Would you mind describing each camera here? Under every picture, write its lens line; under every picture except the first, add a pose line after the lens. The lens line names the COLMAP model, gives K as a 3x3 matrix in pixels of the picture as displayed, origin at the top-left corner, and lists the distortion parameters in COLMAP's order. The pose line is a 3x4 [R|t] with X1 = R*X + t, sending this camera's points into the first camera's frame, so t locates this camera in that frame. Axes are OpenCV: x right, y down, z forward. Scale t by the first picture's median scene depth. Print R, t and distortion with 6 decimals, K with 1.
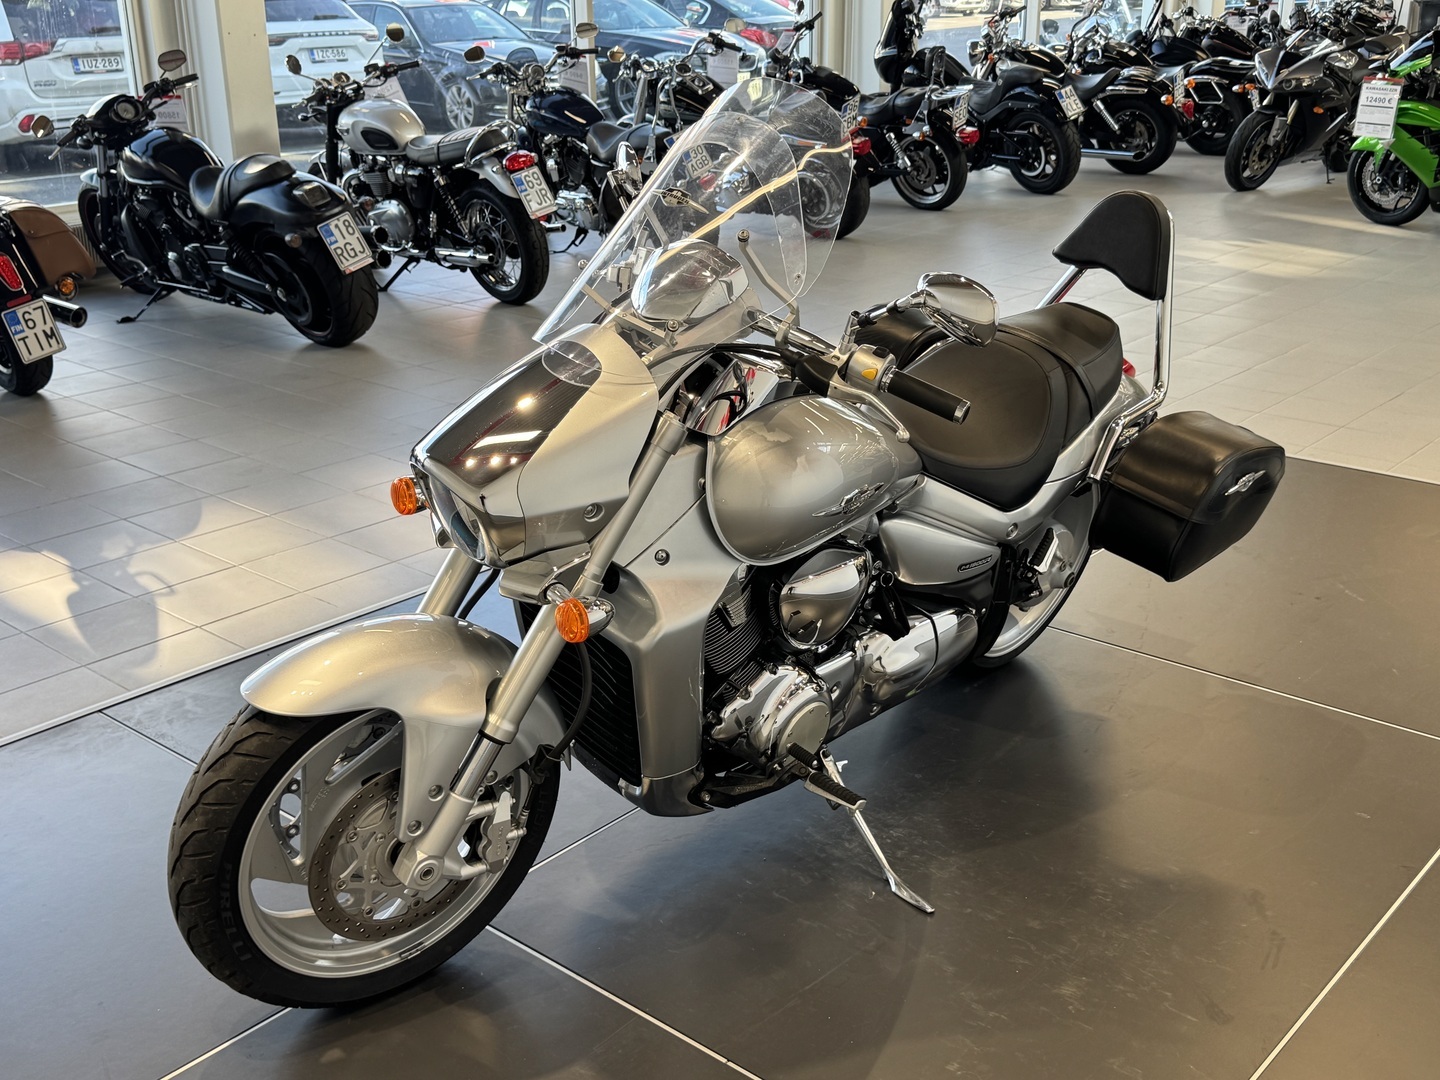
lens RADIAL K [[1561.5, 0, 720.0], [0, 1561.5, 540.0], [0, 0, 1]] dist [0.120710, -0.008292]
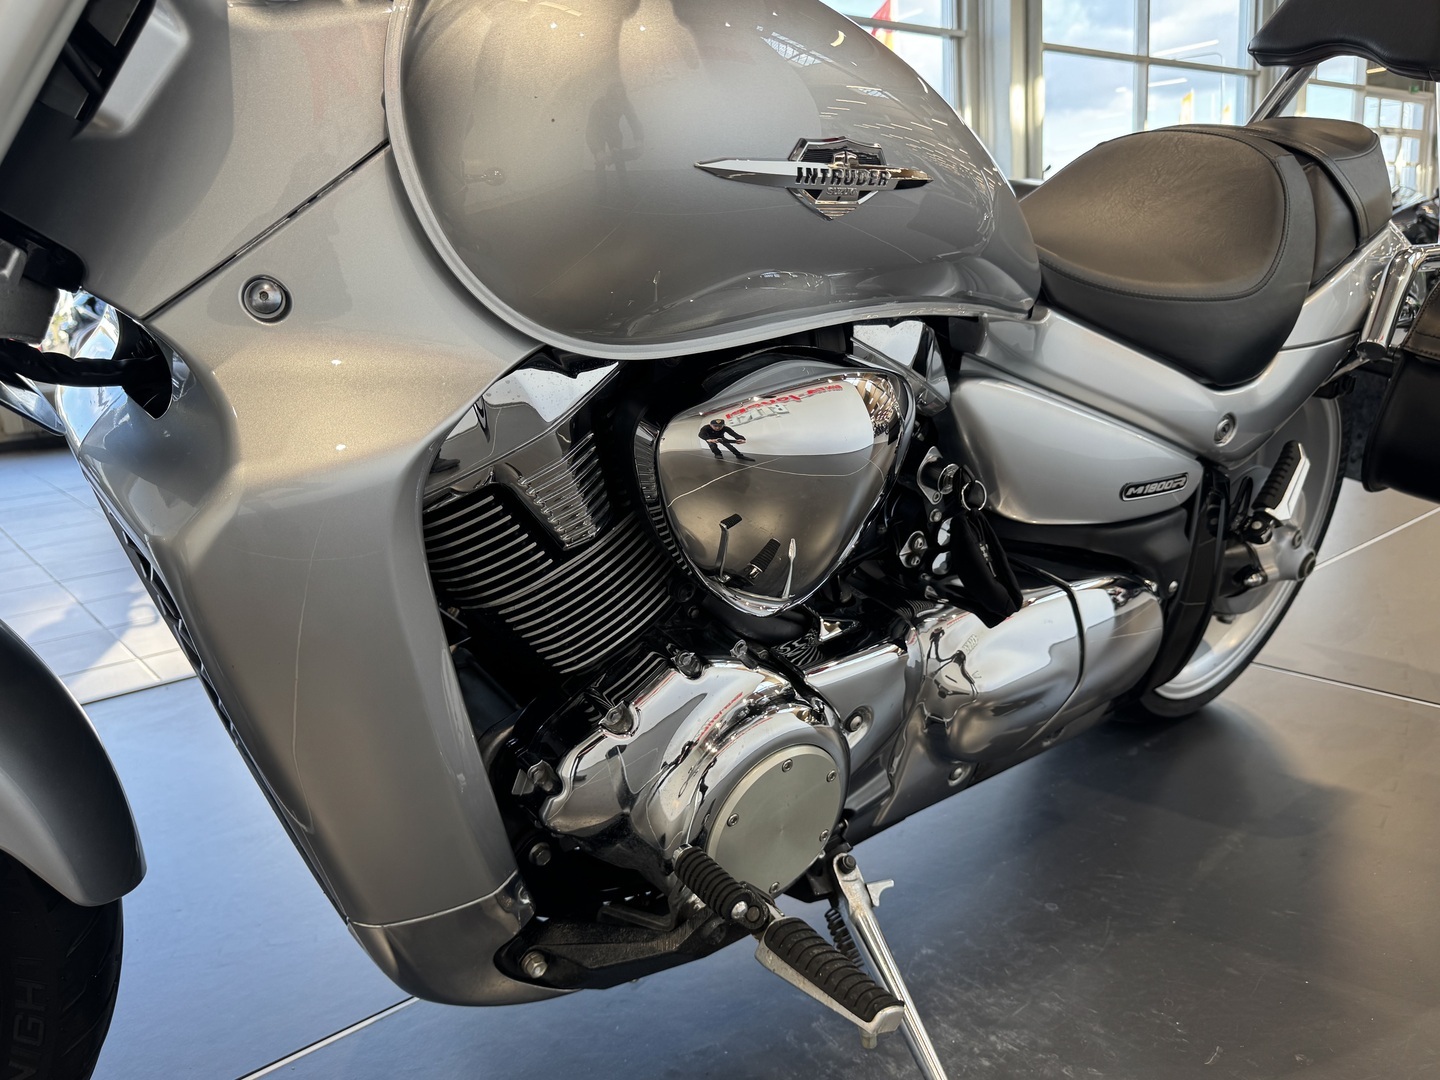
lens RADIAL K [[1111.8, 0, 720.0], [0, 1111.8, 540.0], [0, 0, 1]] dist [0.010265, -0.011169]
pose [[0.986060, -0.014219, -0.165784, 0.084430], [-0.004947, 0.993396, -0.114627, 0.075429], [0.166319, 0.113849, 0.979478, 0.632862]]
